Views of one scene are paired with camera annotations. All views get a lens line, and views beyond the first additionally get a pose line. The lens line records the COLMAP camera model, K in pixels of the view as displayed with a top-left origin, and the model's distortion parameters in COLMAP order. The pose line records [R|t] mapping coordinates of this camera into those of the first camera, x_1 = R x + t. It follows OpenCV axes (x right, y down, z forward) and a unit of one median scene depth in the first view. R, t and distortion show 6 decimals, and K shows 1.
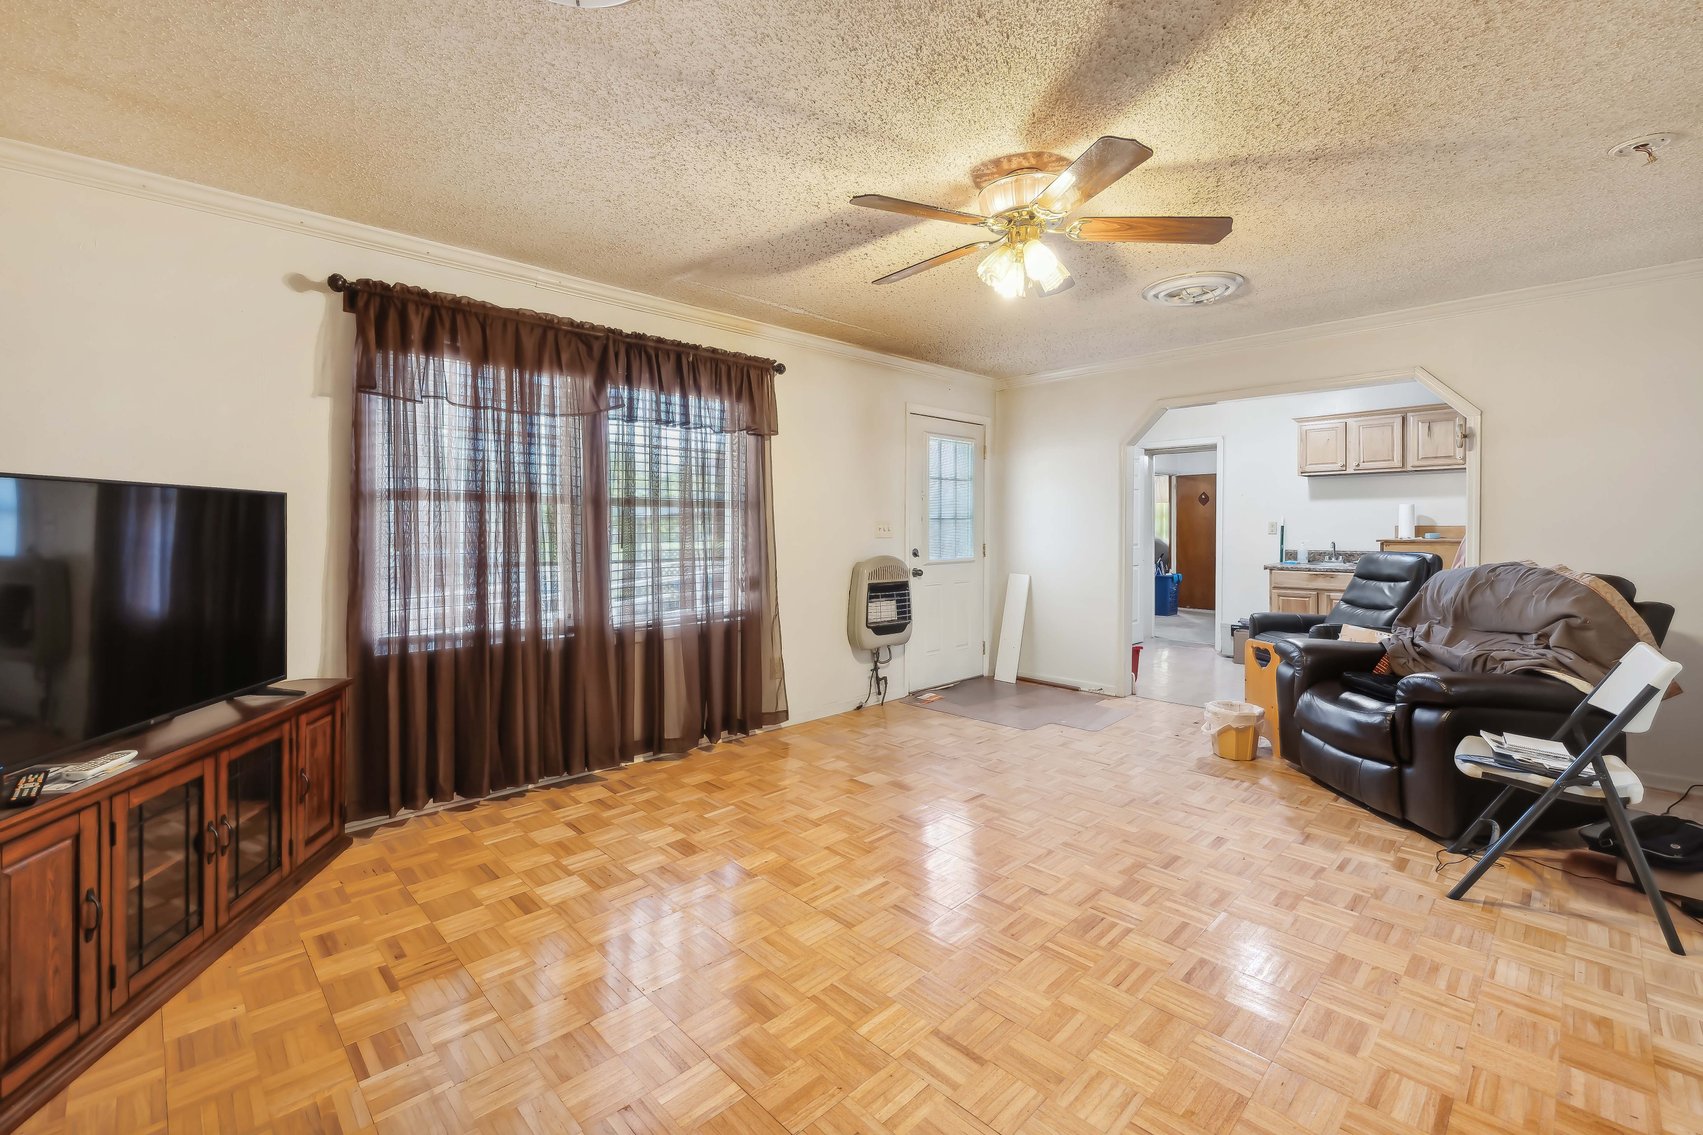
lens RADIAL K [[740.4, 0, 828.3], [0, 740.4, 534.3], [0, 0, 1]] dist [0.001488, 0.000415]
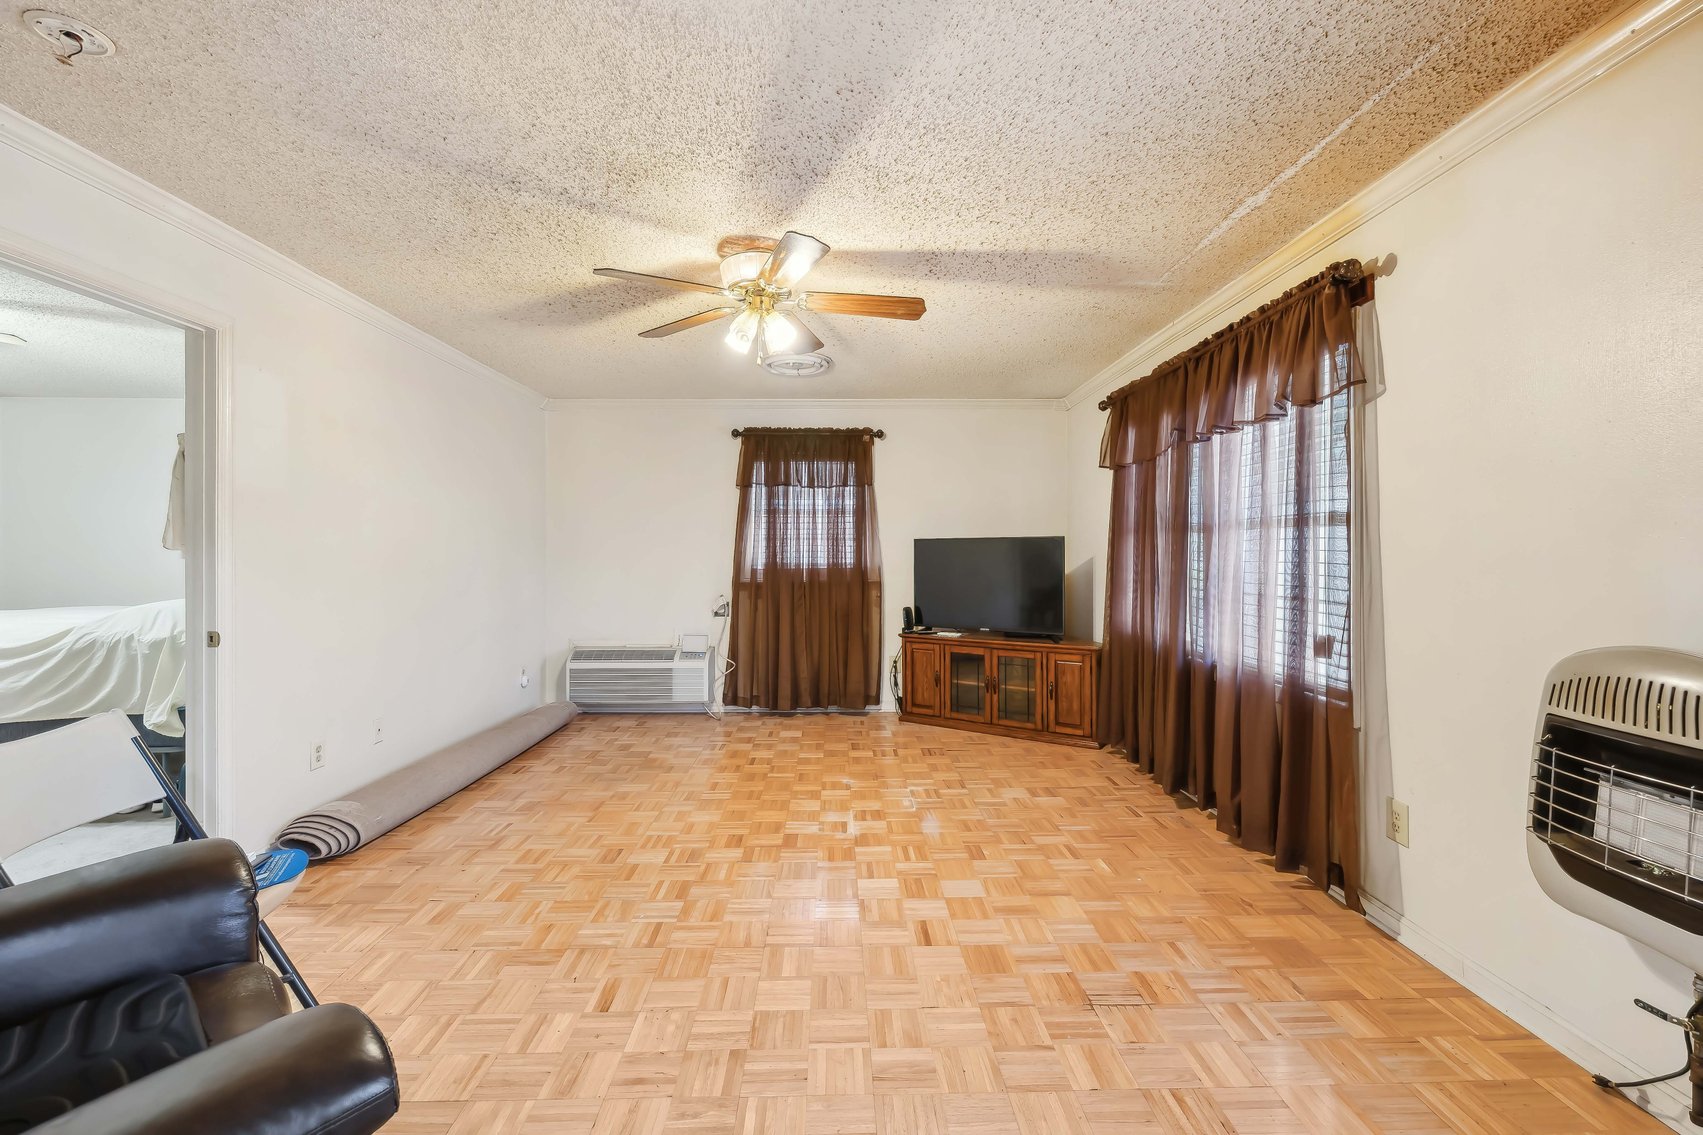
lens RADIAL K [[734.1, 0, 844.8], [0, 734.1, 555.9], [0, 0, 1]] dist [-0.001093, 0.000097]
pose [[-0.679095, 0.000270, -0.734050, 0.780305], [-0.007922, 0.999939, 0.007696, -0.011138], [0.734007, 0.011042, -0.679052, 1.439576]]
